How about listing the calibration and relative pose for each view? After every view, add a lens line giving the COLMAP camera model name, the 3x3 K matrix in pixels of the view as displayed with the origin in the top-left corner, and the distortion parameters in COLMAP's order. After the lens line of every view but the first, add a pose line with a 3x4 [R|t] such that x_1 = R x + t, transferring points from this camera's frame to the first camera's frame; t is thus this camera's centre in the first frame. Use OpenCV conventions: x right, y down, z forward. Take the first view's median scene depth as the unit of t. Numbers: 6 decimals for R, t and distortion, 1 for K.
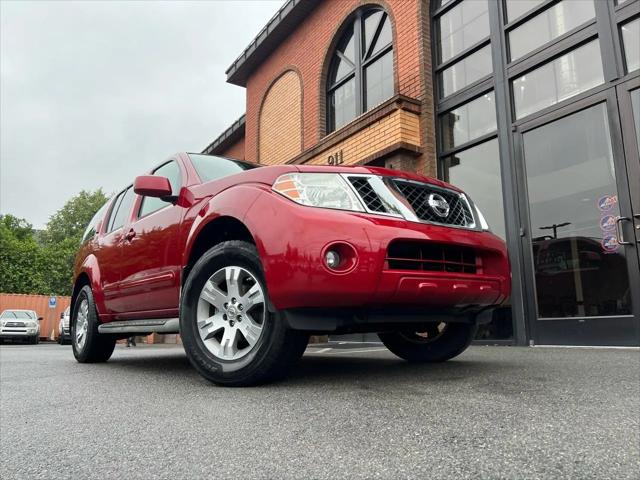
lens RADIAL K [[477.5, 0, 317.4], [0, 477.5, 245.5], [0, 0, 1]] dist [0.046118, -0.050769]
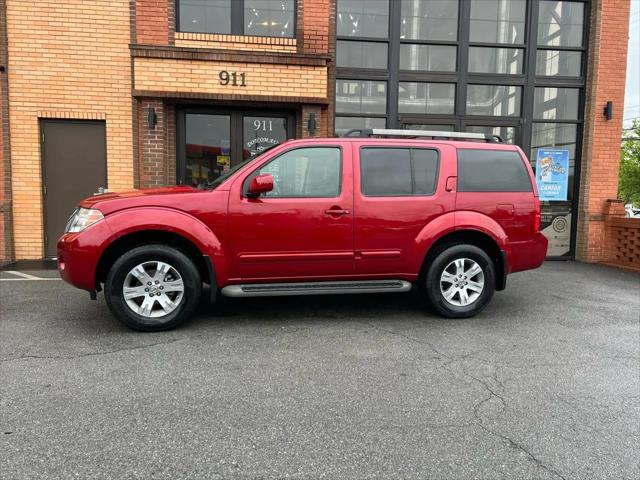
lens RADIAL K [[477.5, 0, 322.1], [0, 477.5, 241.7], [0, 0, 1]] dist [0.046118, -0.050769]
pose [[0.466979, -0.062225, 0.882076, -0.837308], [-0.188518, 0.967583, 0.168060, -0.061836], [-0.863940, -0.244768, 0.440110, 0.361532]]
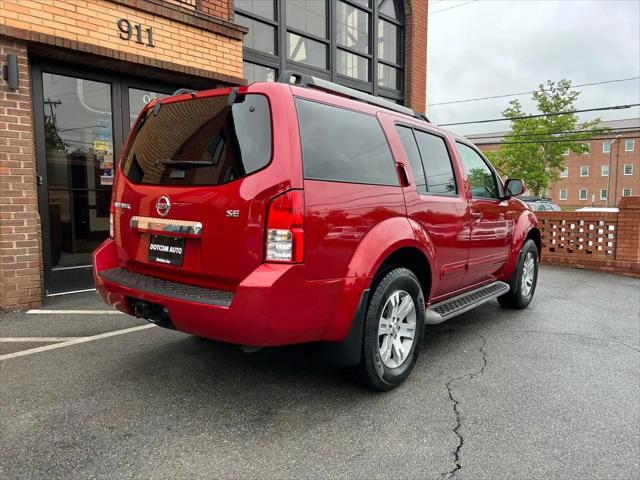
lens RADIAL K [[477.5, 0, 316.4], [0, 477.5, 243.0], [0, 0, 1]] dist [0.046118, -0.050769]
pose [[-0.231823, -0.082509, 0.969252, -0.792370], [-0.179162, 0.982972, 0.040825, 0.047711], [-0.956117, -0.164188, -0.242658, 0.956274]]
